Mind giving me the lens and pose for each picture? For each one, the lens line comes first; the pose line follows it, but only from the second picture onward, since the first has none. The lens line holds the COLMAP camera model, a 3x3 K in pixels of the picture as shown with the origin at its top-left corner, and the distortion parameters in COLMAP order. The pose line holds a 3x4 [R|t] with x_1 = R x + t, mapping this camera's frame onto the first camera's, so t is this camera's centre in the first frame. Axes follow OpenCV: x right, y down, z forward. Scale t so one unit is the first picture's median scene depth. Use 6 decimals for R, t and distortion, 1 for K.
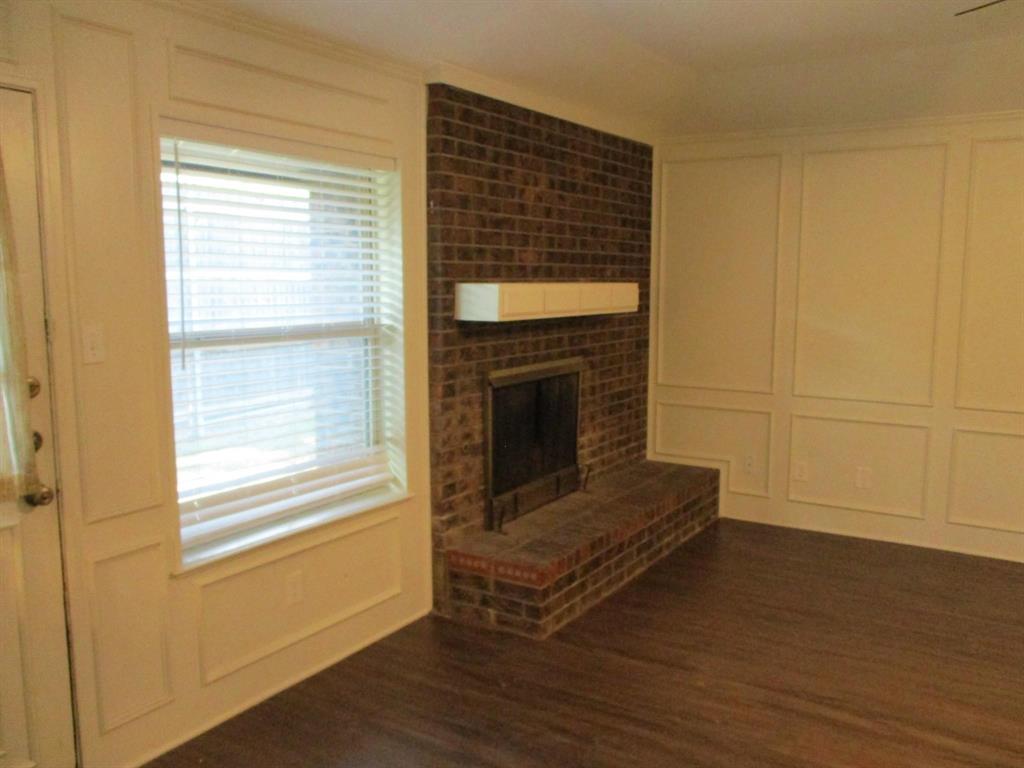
lens RADIAL K [[869.4, 0, 532.5], [0, 869.4, 382.6], [0, 0, 1]] dist [-0.000305, 0.001053]
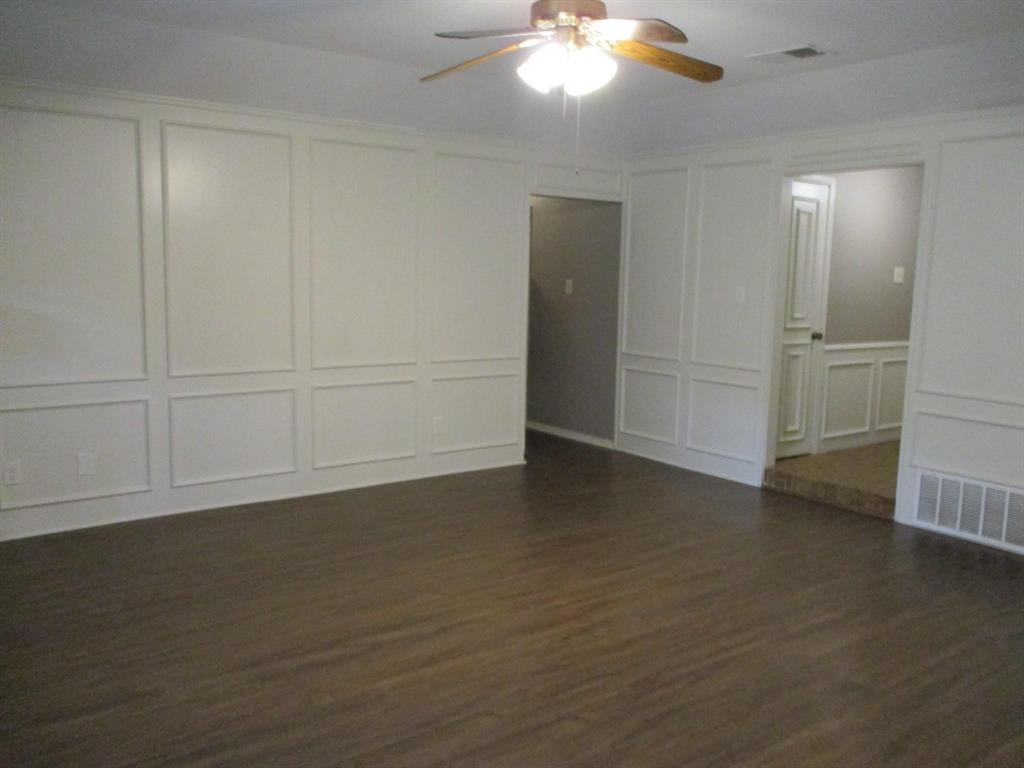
lens RADIAL K [[869.4, 0, 532.5], [0, 869.4, 382.6], [0, 0, 1]] dist [-0.000305, 0.001053]
pose [[0.368662, -0.131818, 0.920170, -0.488987], [0.095800, 0.990011, 0.103441, -0.045917], [-0.924614, 0.050017, 0.377608, 0.300186]]
